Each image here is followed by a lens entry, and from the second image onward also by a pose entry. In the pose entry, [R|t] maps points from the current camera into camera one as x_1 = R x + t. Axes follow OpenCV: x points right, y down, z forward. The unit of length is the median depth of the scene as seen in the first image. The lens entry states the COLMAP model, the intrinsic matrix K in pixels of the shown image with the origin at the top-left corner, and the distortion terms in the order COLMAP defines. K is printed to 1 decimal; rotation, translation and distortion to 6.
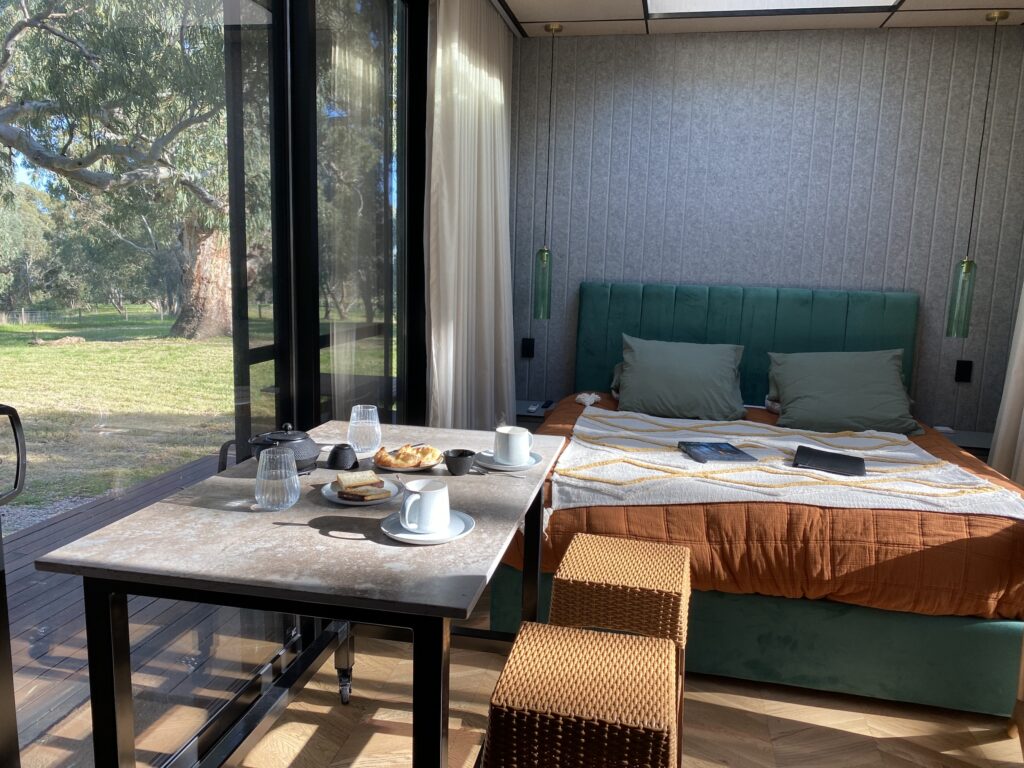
lens RADIAL K [[781.5, 0, 505.3], [0, 781.5, 379.4], [0, 0, 1]] dist [0.050273, -0.046845]
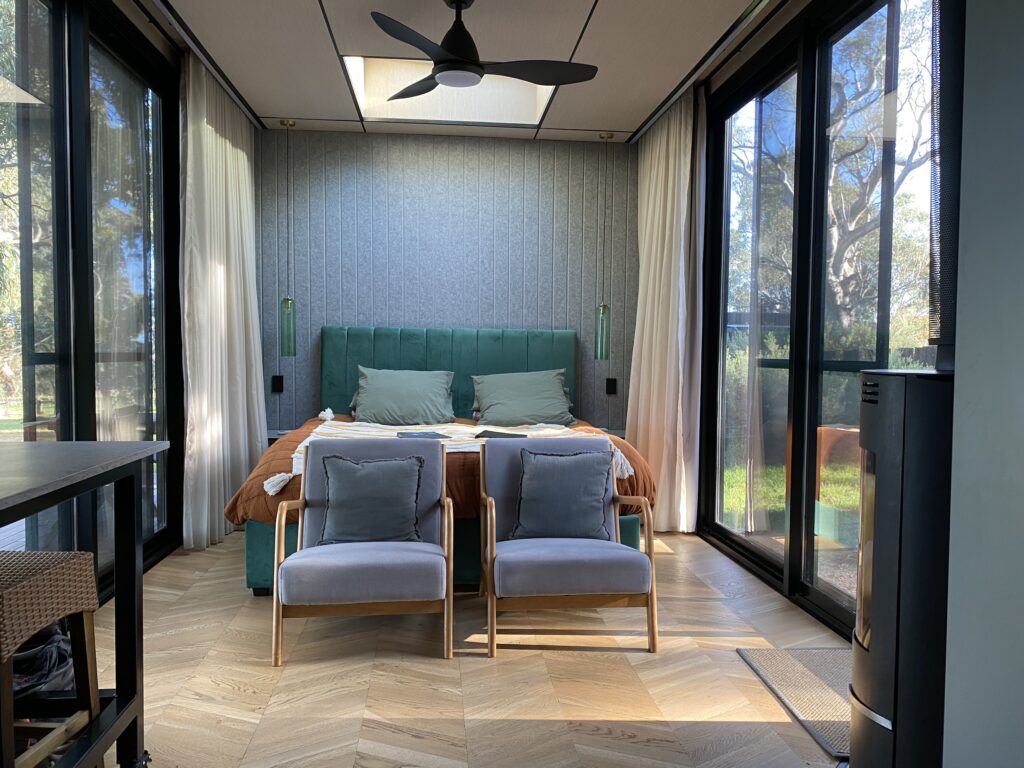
lens RADIAL K [[781.5, 0, 511.0], [0, 781.5, 395.0], [0, 0, 1]] dist [0.050273, -0.046845]
pose [[0.953576, -0.040637, 0.298399, 0.010314], [0.068713, 0.994076, -0.084207, 0.104972], [-0.293209, 0.100801, 0.950719, -0.230751]]
